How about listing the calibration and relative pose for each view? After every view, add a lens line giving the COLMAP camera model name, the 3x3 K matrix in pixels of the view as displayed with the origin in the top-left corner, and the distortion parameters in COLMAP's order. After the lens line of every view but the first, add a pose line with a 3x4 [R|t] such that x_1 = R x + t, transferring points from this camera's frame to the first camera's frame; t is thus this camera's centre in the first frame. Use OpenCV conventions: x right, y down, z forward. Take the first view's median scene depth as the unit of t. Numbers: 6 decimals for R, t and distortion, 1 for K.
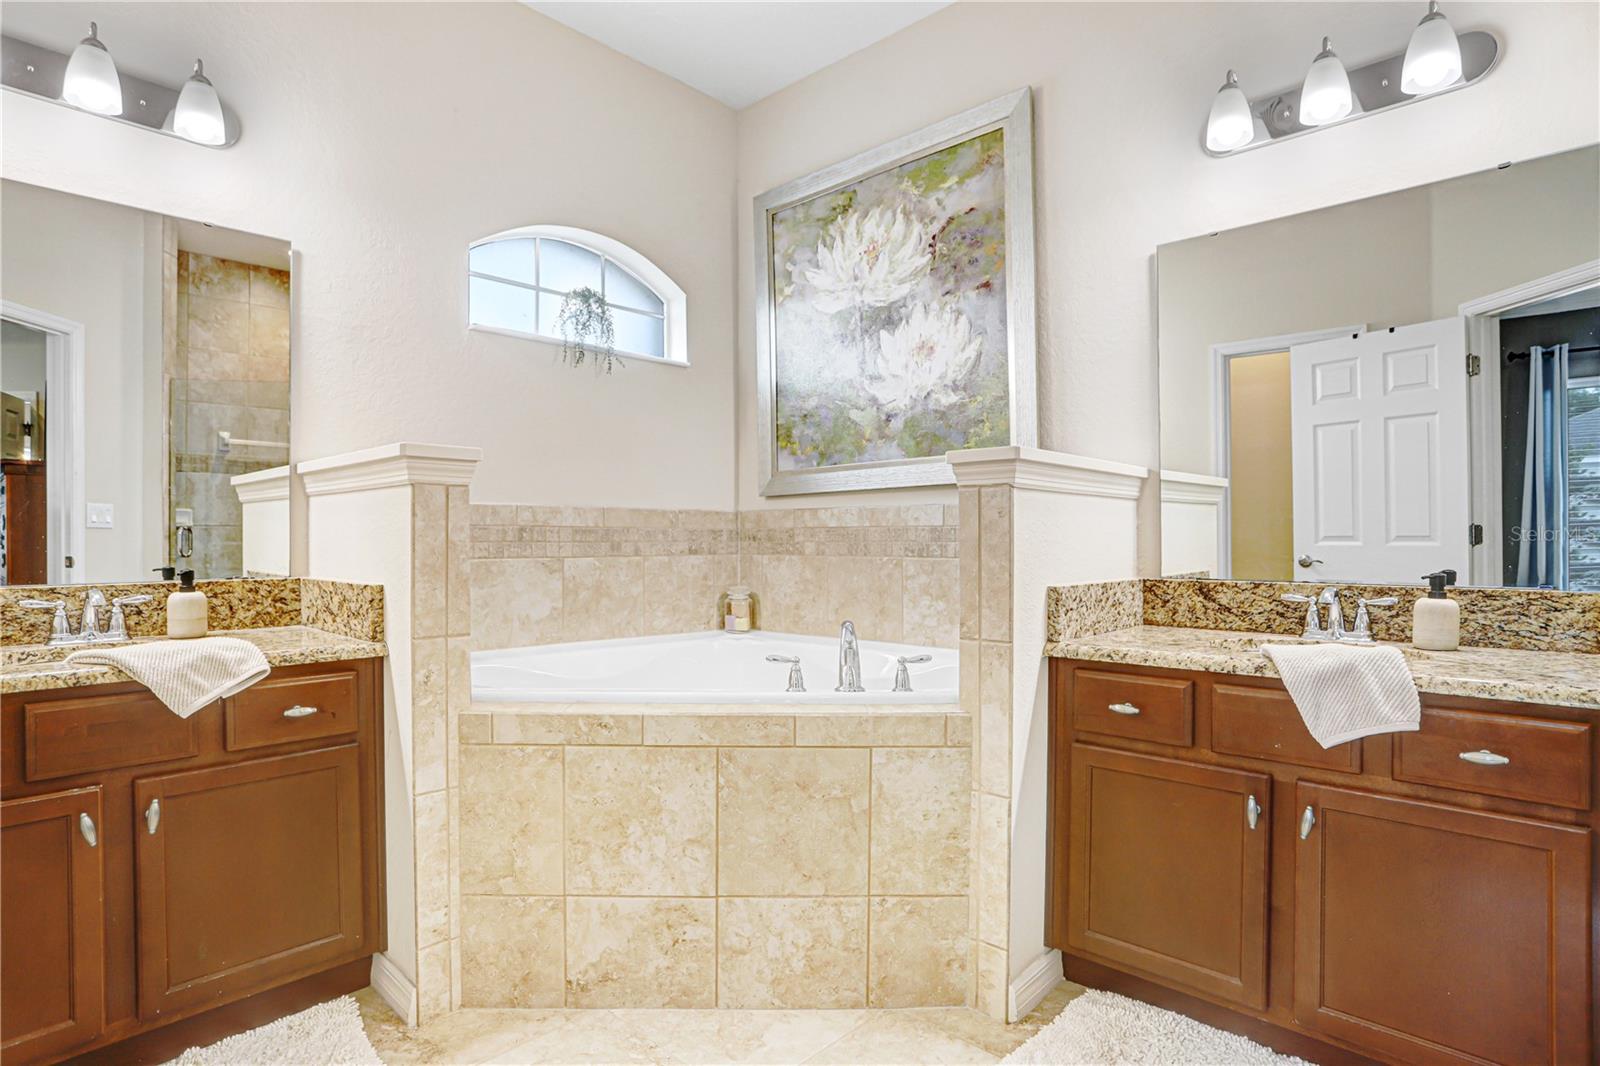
lens RADIAL K [[845.2, 0, 808.5], [0, 845.2, 533.7], [0, 0, 1]] dist [-0.073526, 0.036142]
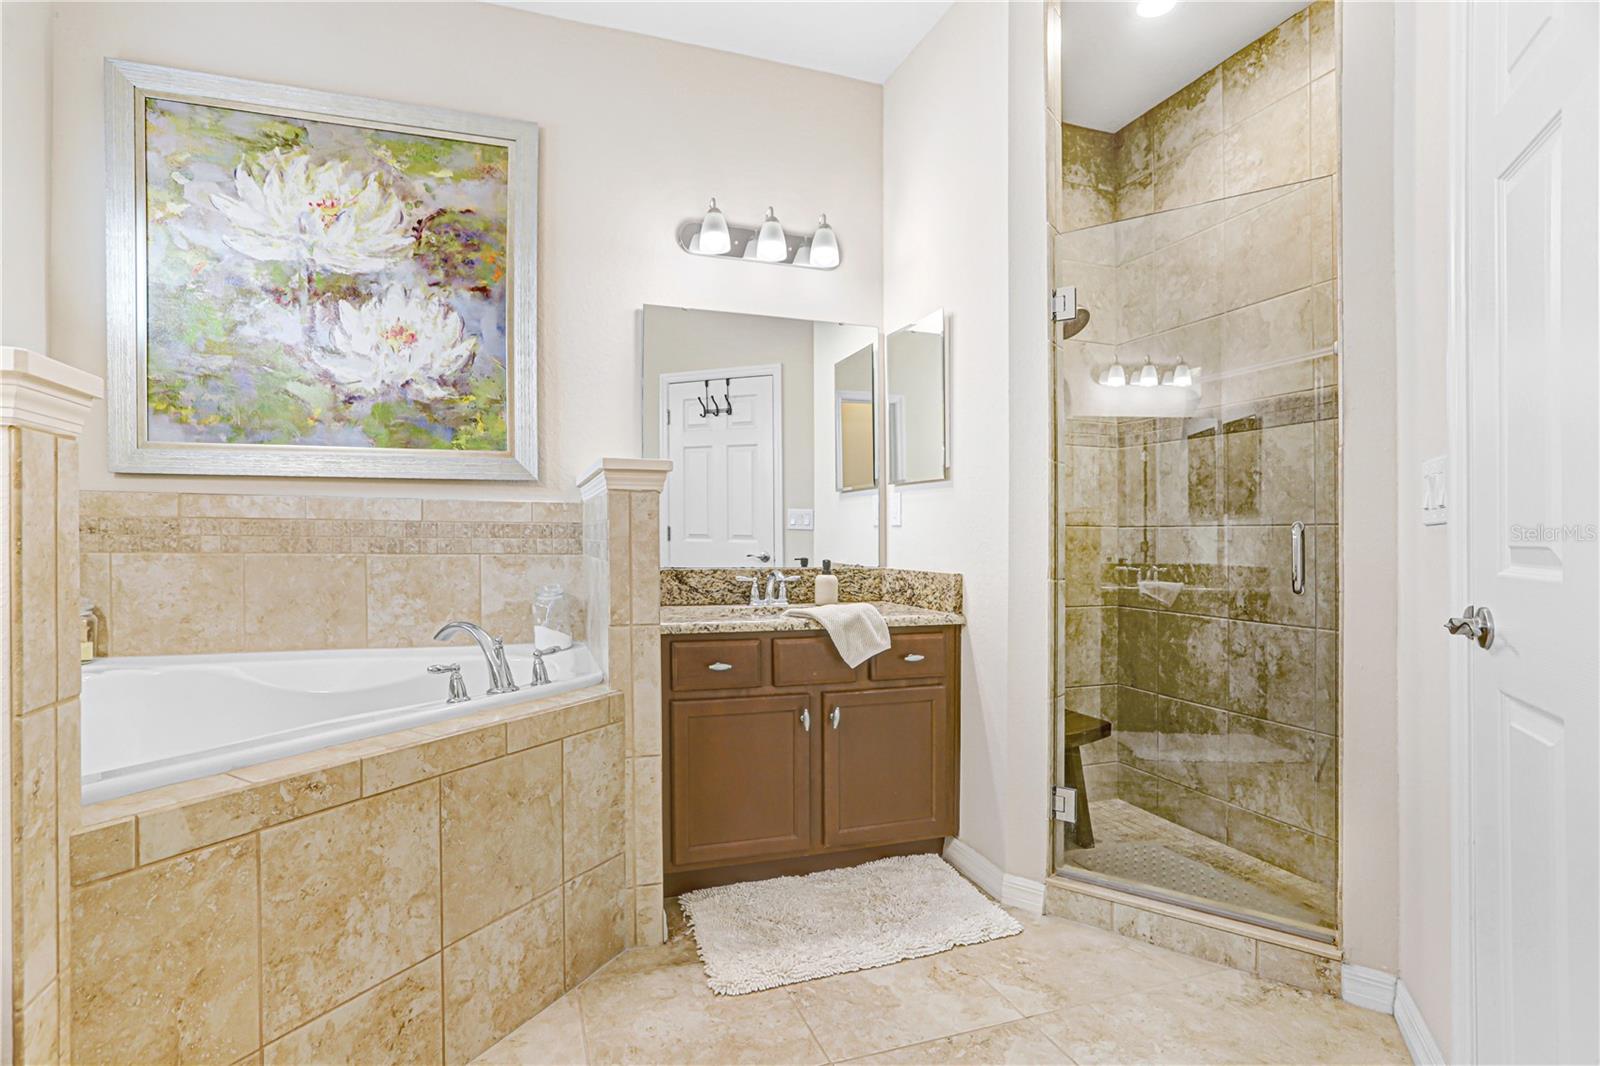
lens RADIAL K [[775.3, 0, 797.5], [0, 775.3, 526.4], [0, 0, 1]] dist [-0.079771, 0.033532]
pose [[0.459405, 0.019340, 0.888016, -0.508461], [-0.016213, 0.999779, -0.013386, 0.001752], [-0.888079, -0.008248, 0.459617, 0.256446]]
